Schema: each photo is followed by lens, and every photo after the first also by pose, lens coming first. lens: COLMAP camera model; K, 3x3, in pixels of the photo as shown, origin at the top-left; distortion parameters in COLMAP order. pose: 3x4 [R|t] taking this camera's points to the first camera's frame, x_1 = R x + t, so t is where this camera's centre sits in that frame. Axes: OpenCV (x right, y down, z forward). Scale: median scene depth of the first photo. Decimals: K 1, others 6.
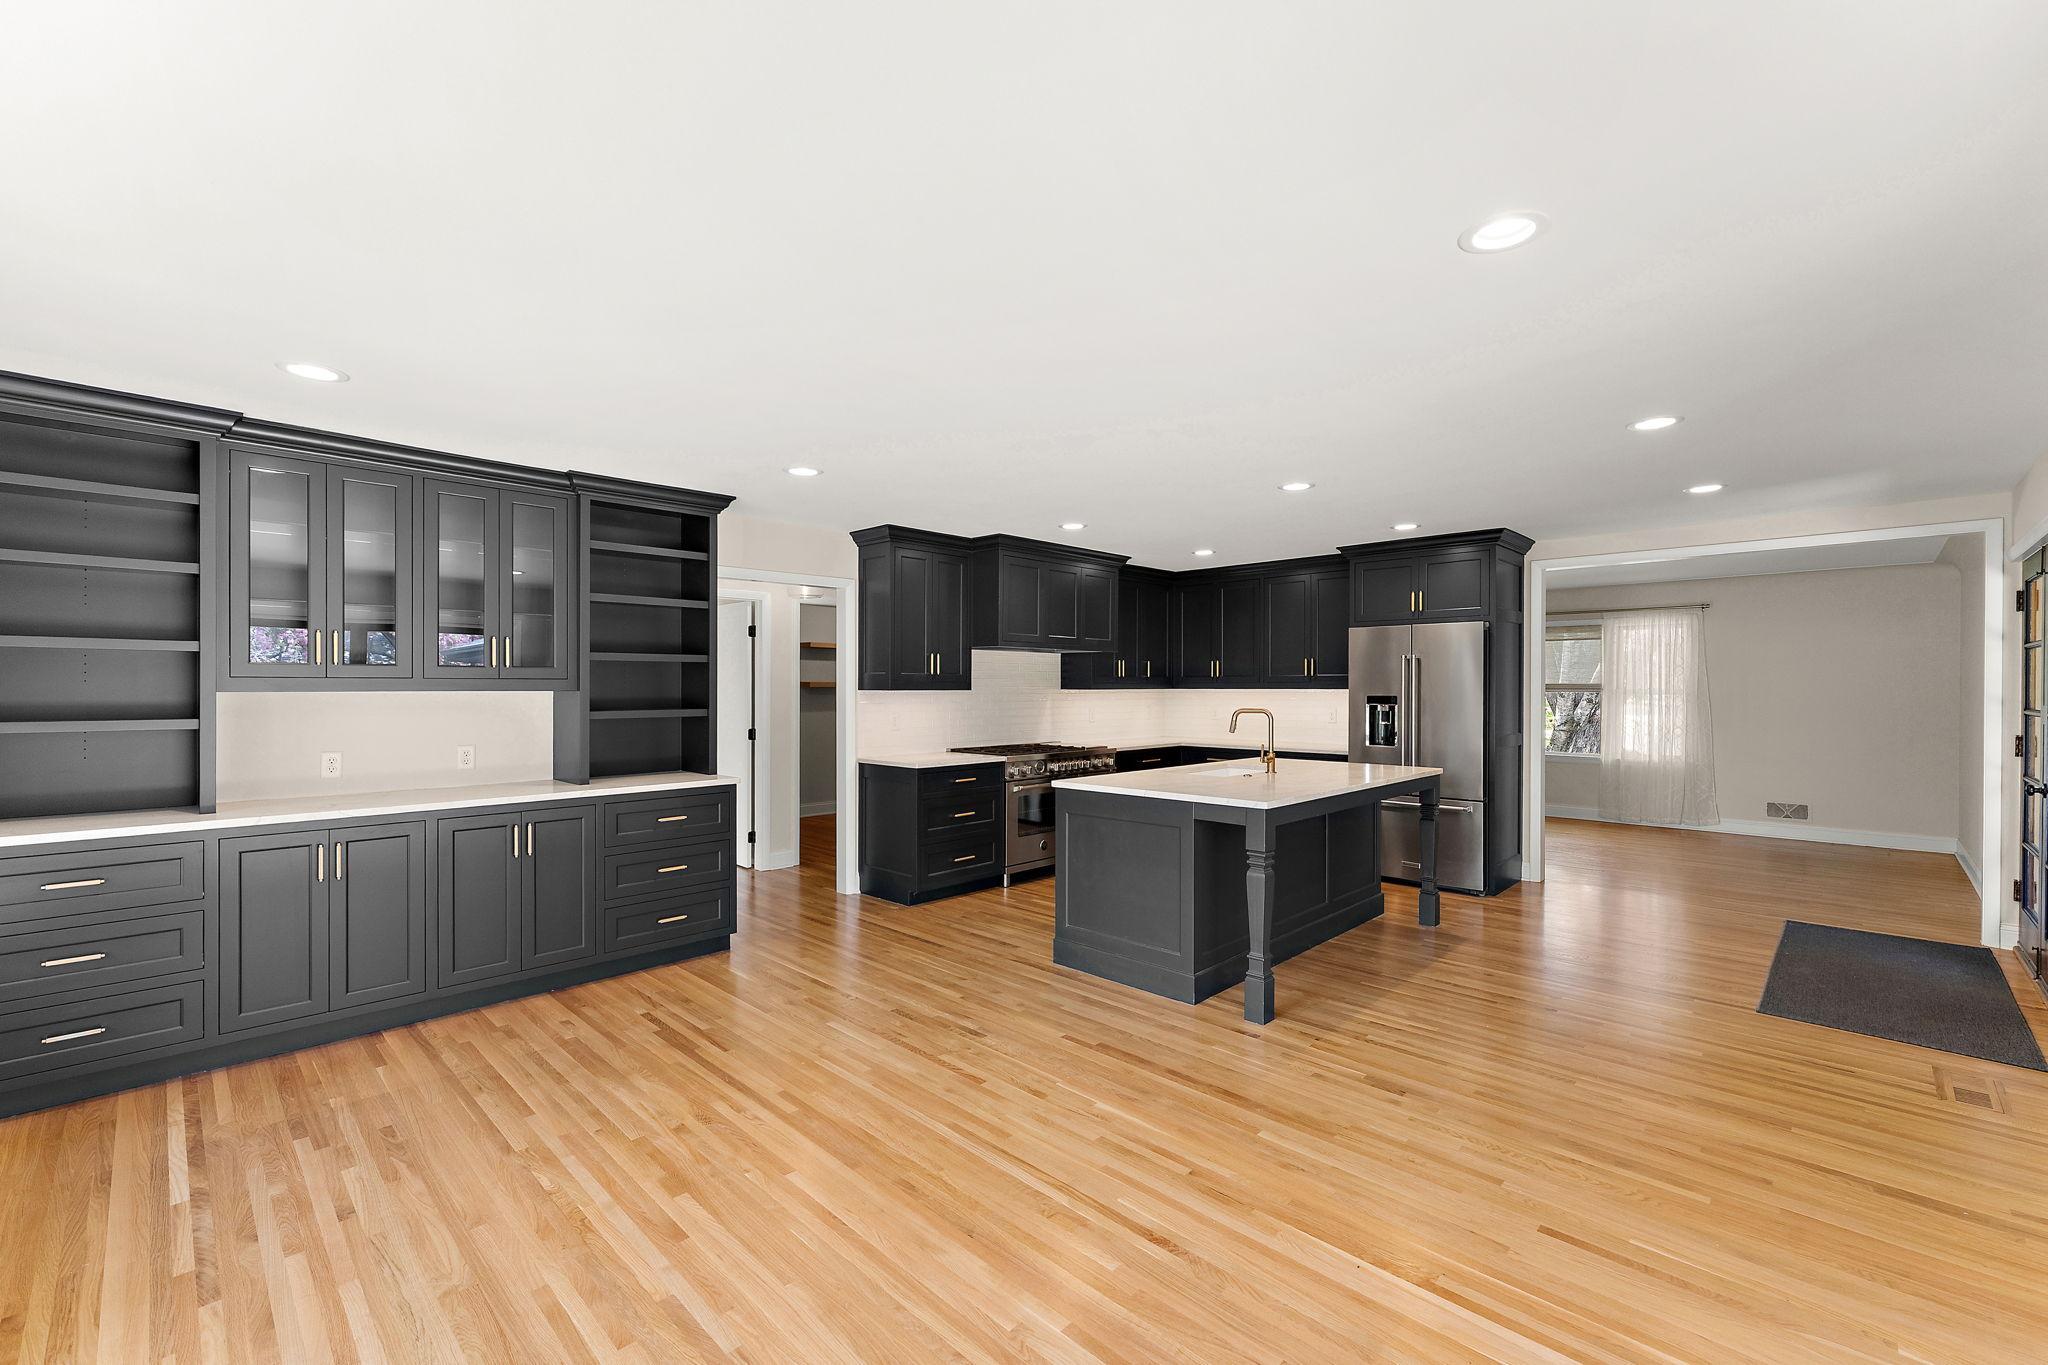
lens RADIAL K [[842.0, 0, 1021.0], [0, 842.0, 693.0], [0, 0, 1]] dist [0.000794, 0.000011]
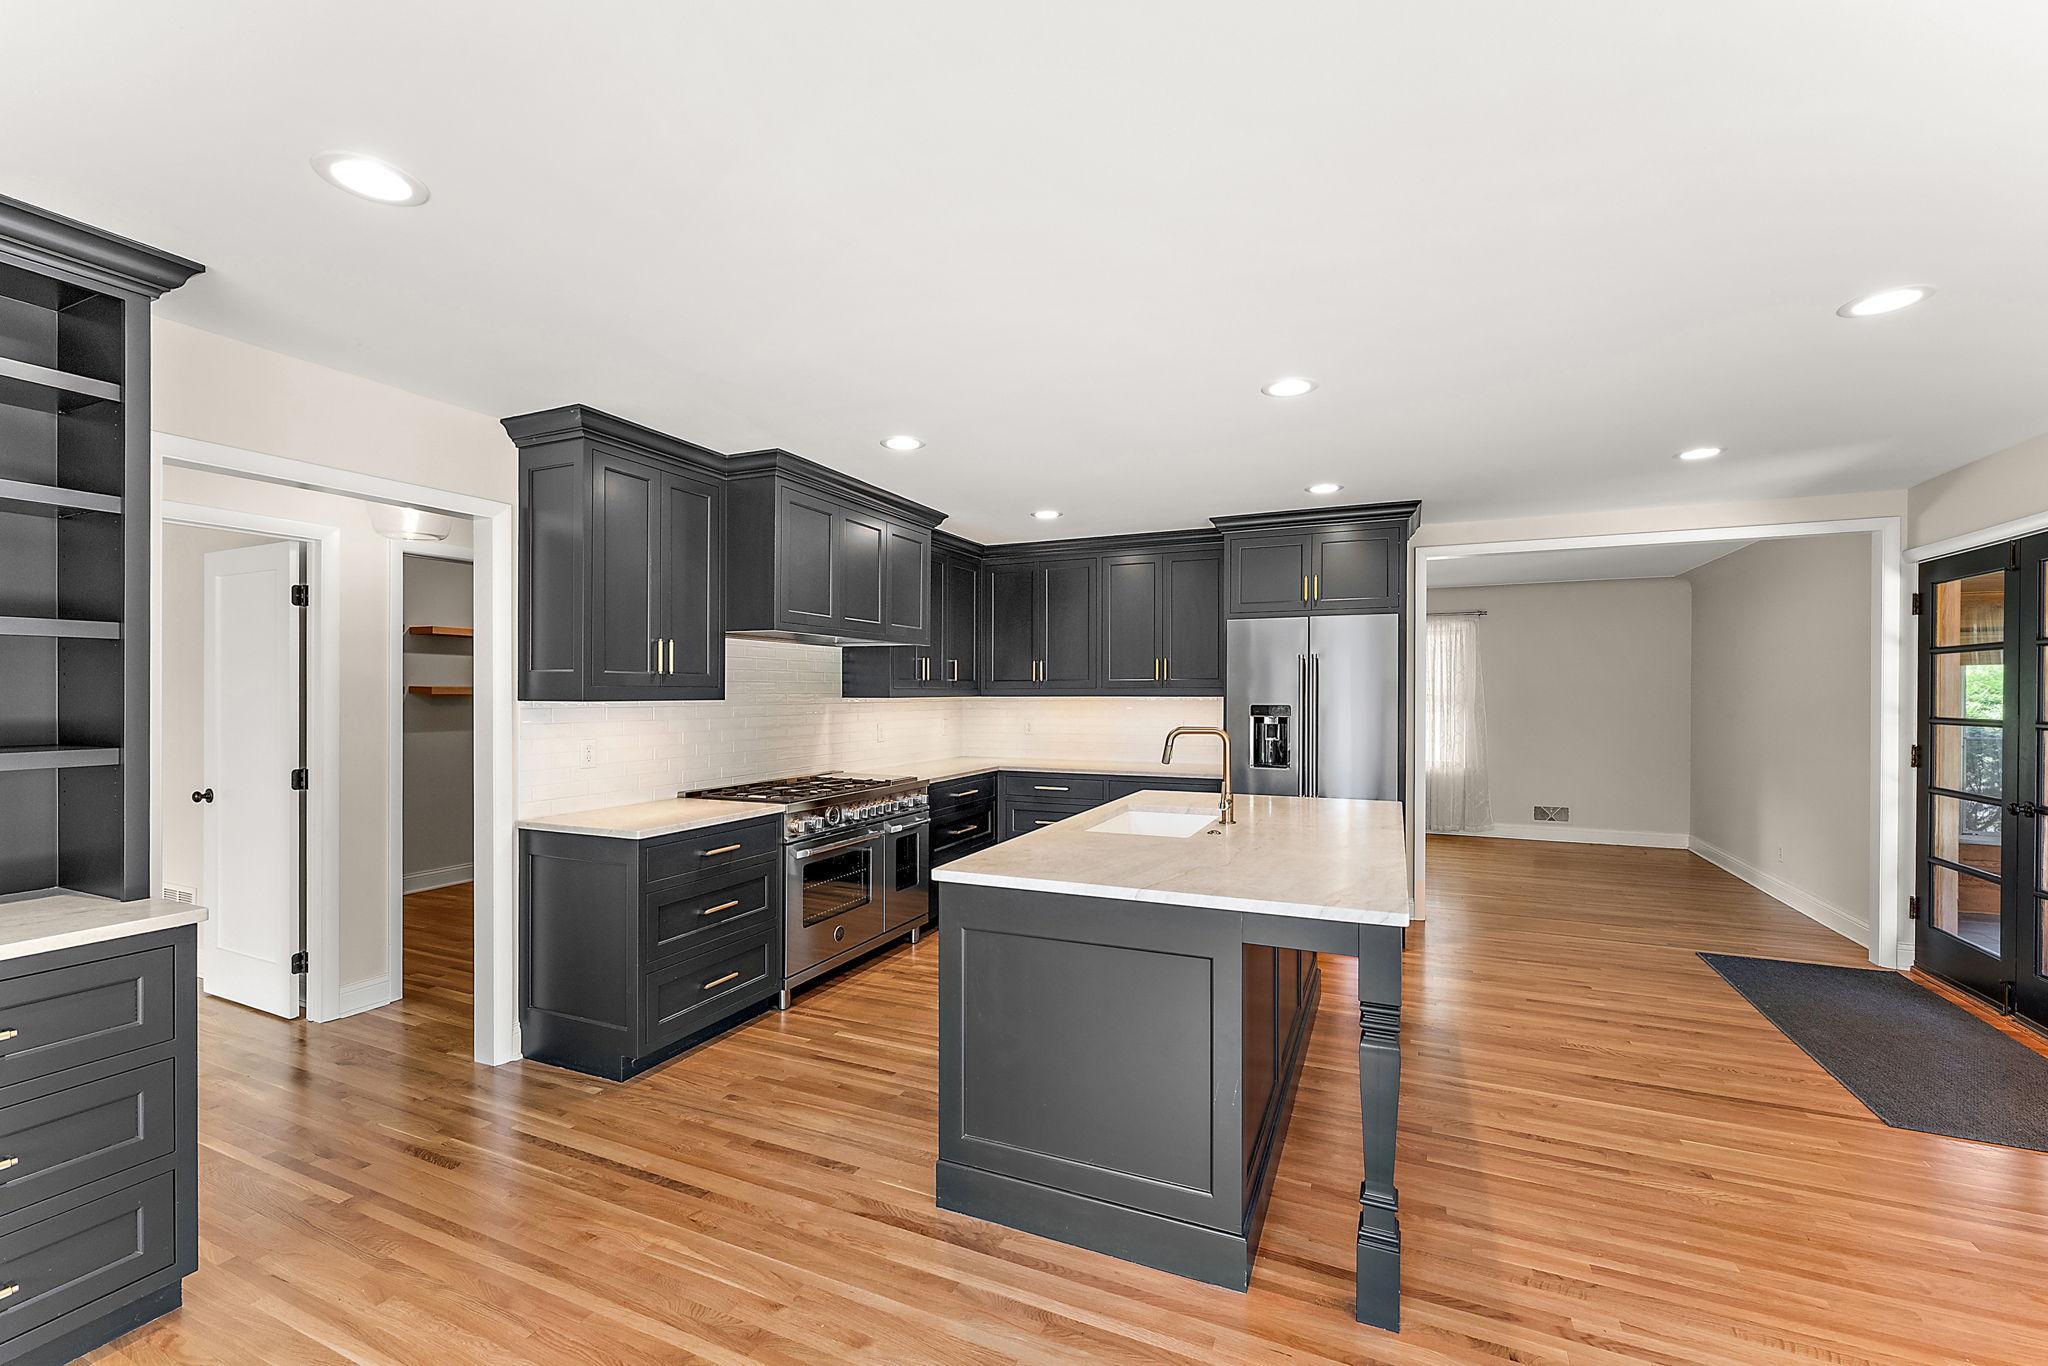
lens RADIAL K [[842.0, 0, 1021.0], [0, 842.0, 693.5], [0, 0, 1]] dist [0.000794, 0.000011]
pose [[0.938431, -0.000921, 0.345465, -0.071597], [0.003185, 0.999977, -0.005987, -0.003967], [-0.345452, 0.006719, 0.938412, 0.350022]]
